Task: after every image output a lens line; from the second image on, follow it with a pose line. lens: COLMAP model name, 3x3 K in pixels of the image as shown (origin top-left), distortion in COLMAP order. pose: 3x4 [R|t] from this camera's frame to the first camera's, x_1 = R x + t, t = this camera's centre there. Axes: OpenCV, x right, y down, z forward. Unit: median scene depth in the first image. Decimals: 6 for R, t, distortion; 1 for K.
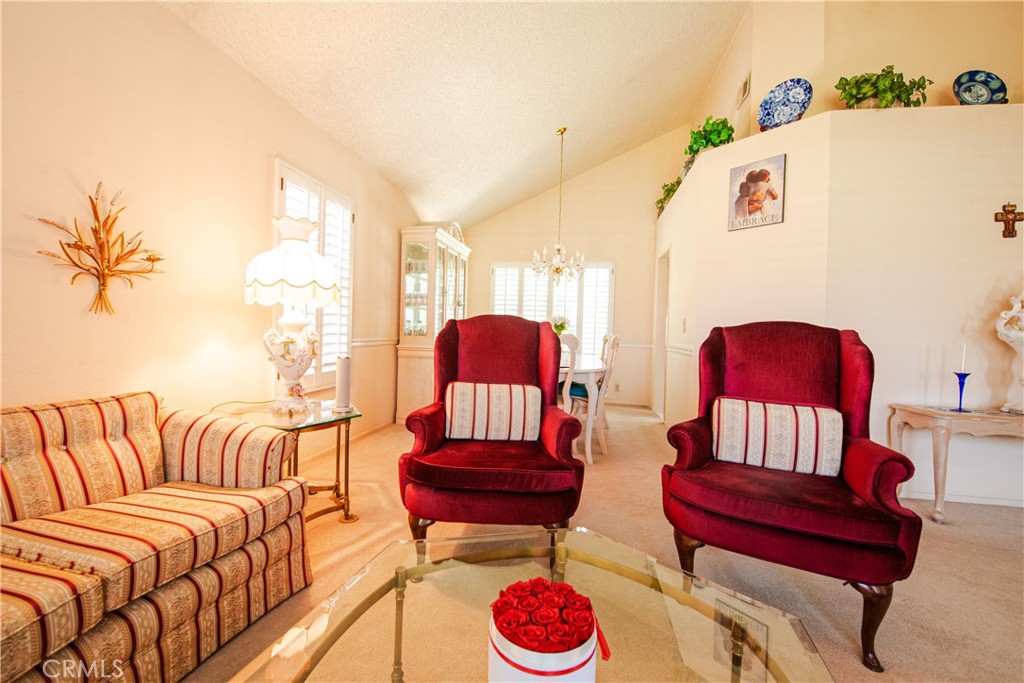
lens RADIAL K [[415.1, 0, 512.0], [0, 415.1, 341.5], [0, 0, 1]] dist [-0.021043, 0.000002]
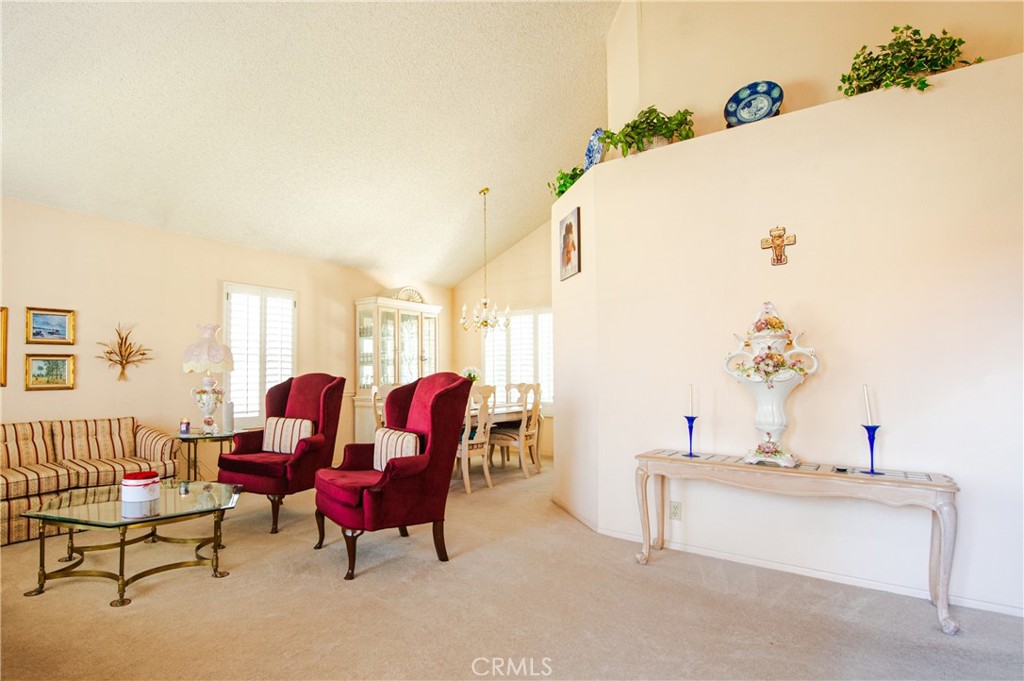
lens RADIAL K [[530.2, 0, 406.0], [0, 530.2, 358.9], [0, 0, 1]] dist [-0.002377, -0.000542]
pose [[0.855790, -0.048413, -0.515053, 1.069146], [0.011035, 0.997093, -0.075388, 0.026468], [0.517206, 0.058833, 0.853836, -0.393028]]
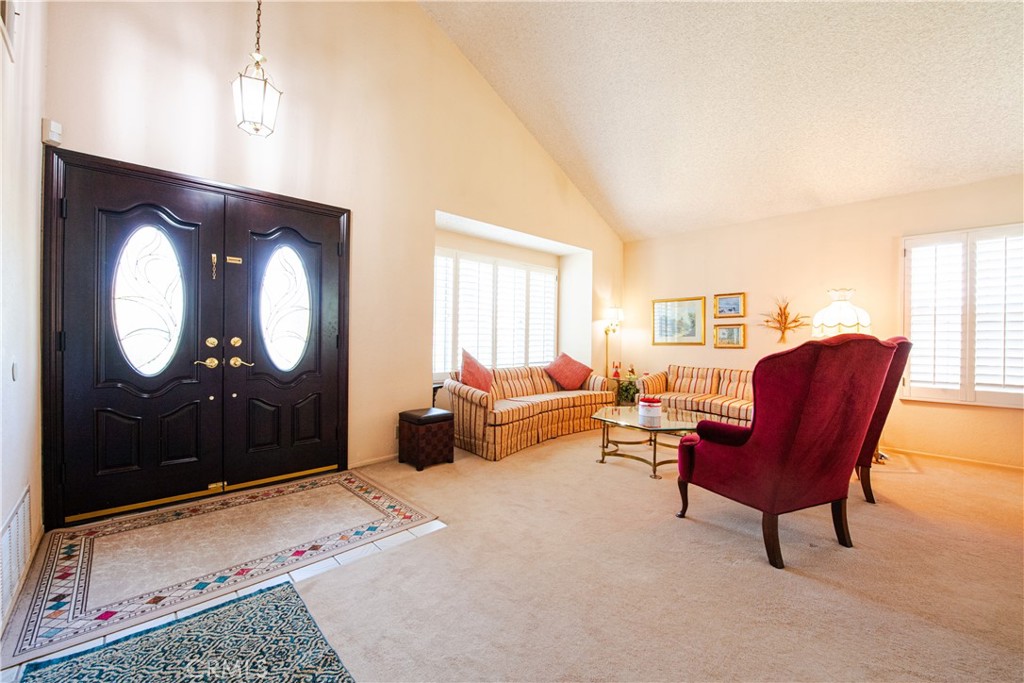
lens RADIAL K [[415.1, 0, 512.0], [0, 415.1, 341.5], [0, 0, 1]] dist [-0.021043, 0.000002]
pose [[-0.580824, -0.030254, -0.813467, 1.393782], [-0.052205, 0.998636, 0.000134, 0.007900], [0.812353, 0.042545, -0.581611, 0.690511]]
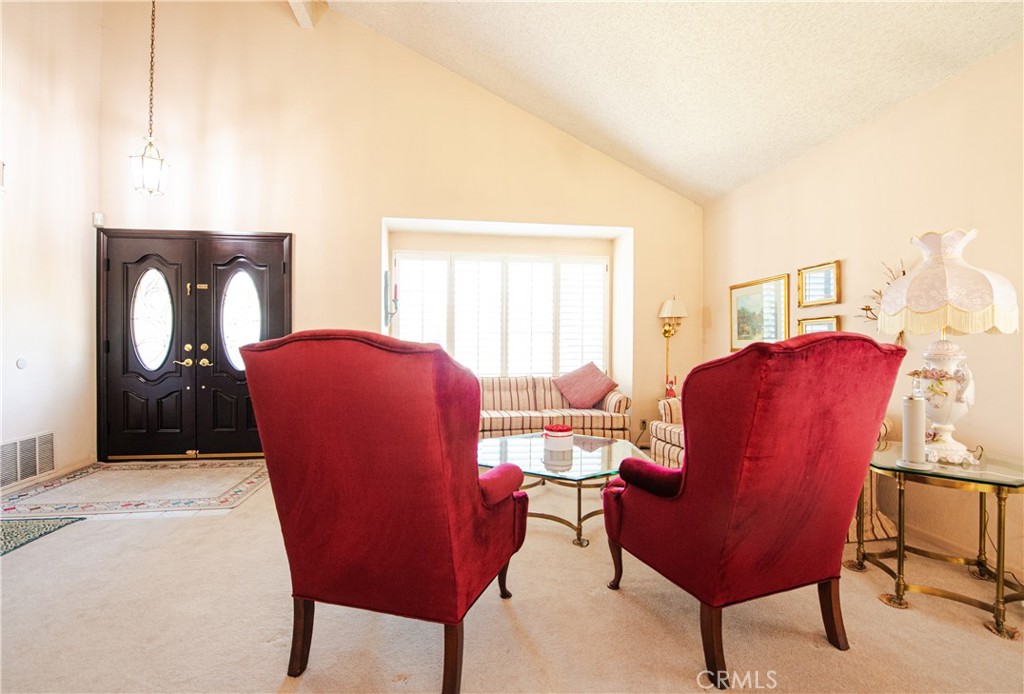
lens RADIAL K [[436.4, 0, 512.0], [0, 436.4, 347.0], [0, 0, 1]] dist [-0.023538, -0.000029]
pose [[-0.948903, -0.032037, -0.313938, 0.445652], [-0.041545, 0.998857, 0.023641, -0.032245], [0.312821, 0.035476, -0.949149, 1.217090]]
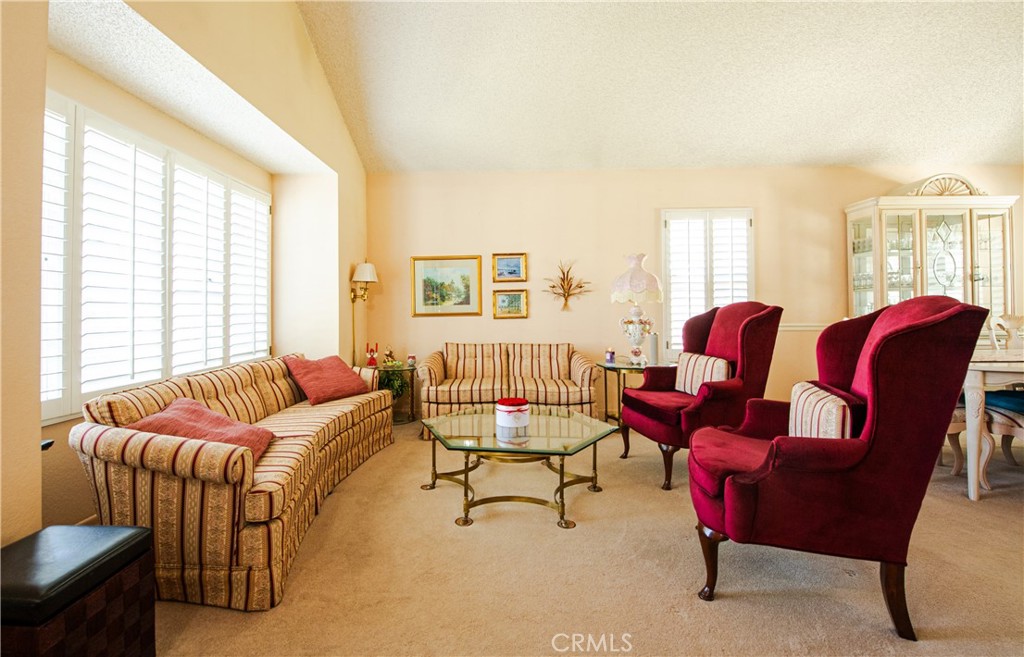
lens RADIAL K [[449.4, 0, 491.5], [0, 449.4, 304.9], [0, 0, 1]] dist [-0.015029, -0.000001]
pose [[0.155785, -0.040568, -0.986958, 0.982662], [-0.017923, 0.998876, -0.043887, 0.012081], [0.987628, 0.024526, 0.154883, 0.080729]]
